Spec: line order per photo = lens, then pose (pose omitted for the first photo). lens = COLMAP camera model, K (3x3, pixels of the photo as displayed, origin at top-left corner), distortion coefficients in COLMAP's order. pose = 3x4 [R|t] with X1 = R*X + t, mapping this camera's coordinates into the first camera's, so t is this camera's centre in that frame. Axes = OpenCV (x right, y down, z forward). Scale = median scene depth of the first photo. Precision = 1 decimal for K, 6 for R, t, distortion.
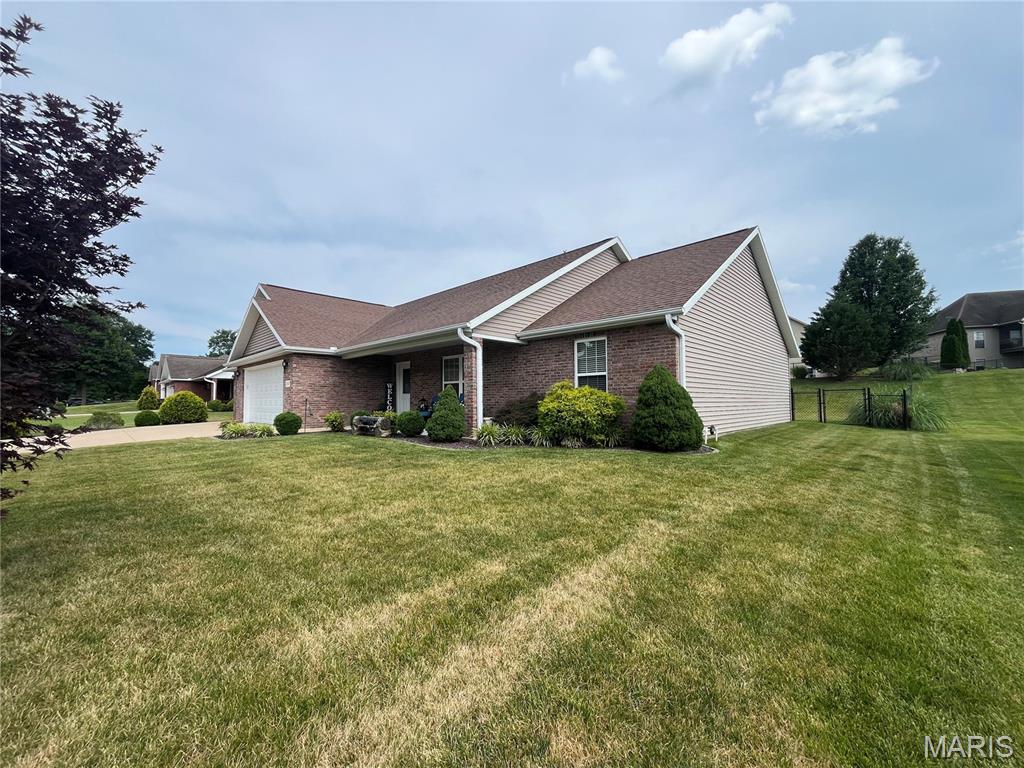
lens RADIAL K [[413.0, 0, 513.3], [0, 413.0, 383.3], [0, 0, 1]] dist [-0.007419, 0.000596]
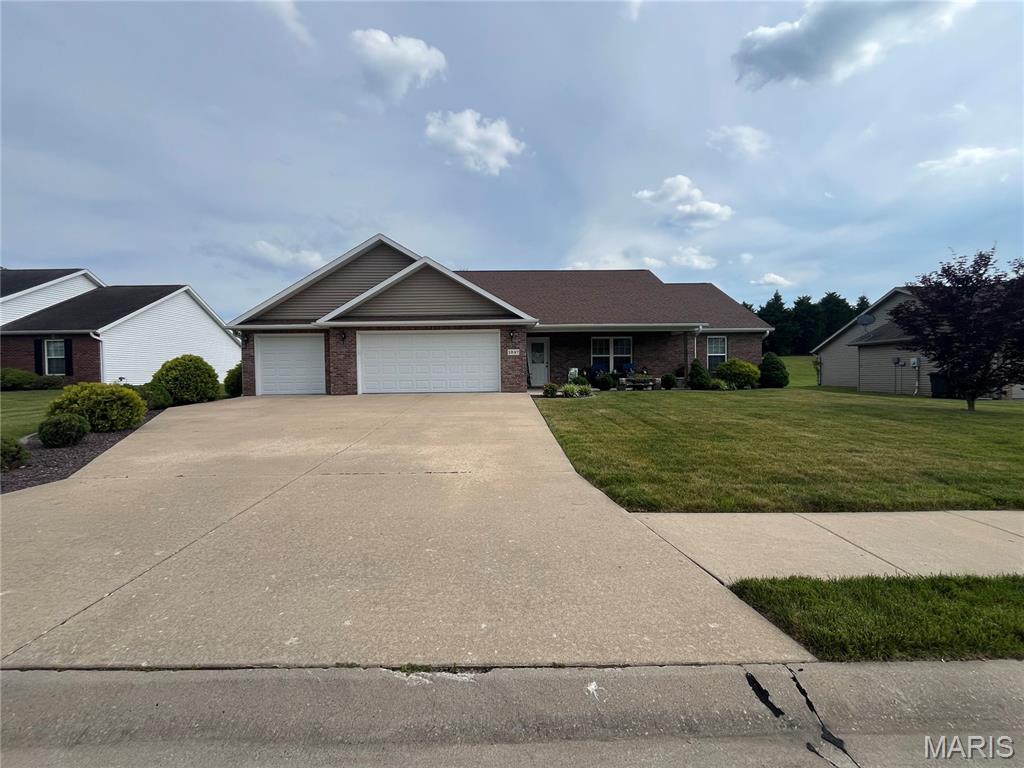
lens RADIAL K [[413.0, 0, 509.8], [0, 413.0, 382.9], [0, 0, 1]] dist [-0.007419, 0.000596]
pose [[0.702181, 0.005579, 0.711977, -1.235079], [-0.025236, 0.999536, 0.017057, 0.066201], [-0.711551, -0.029944, 0.701996, 0.219026]]
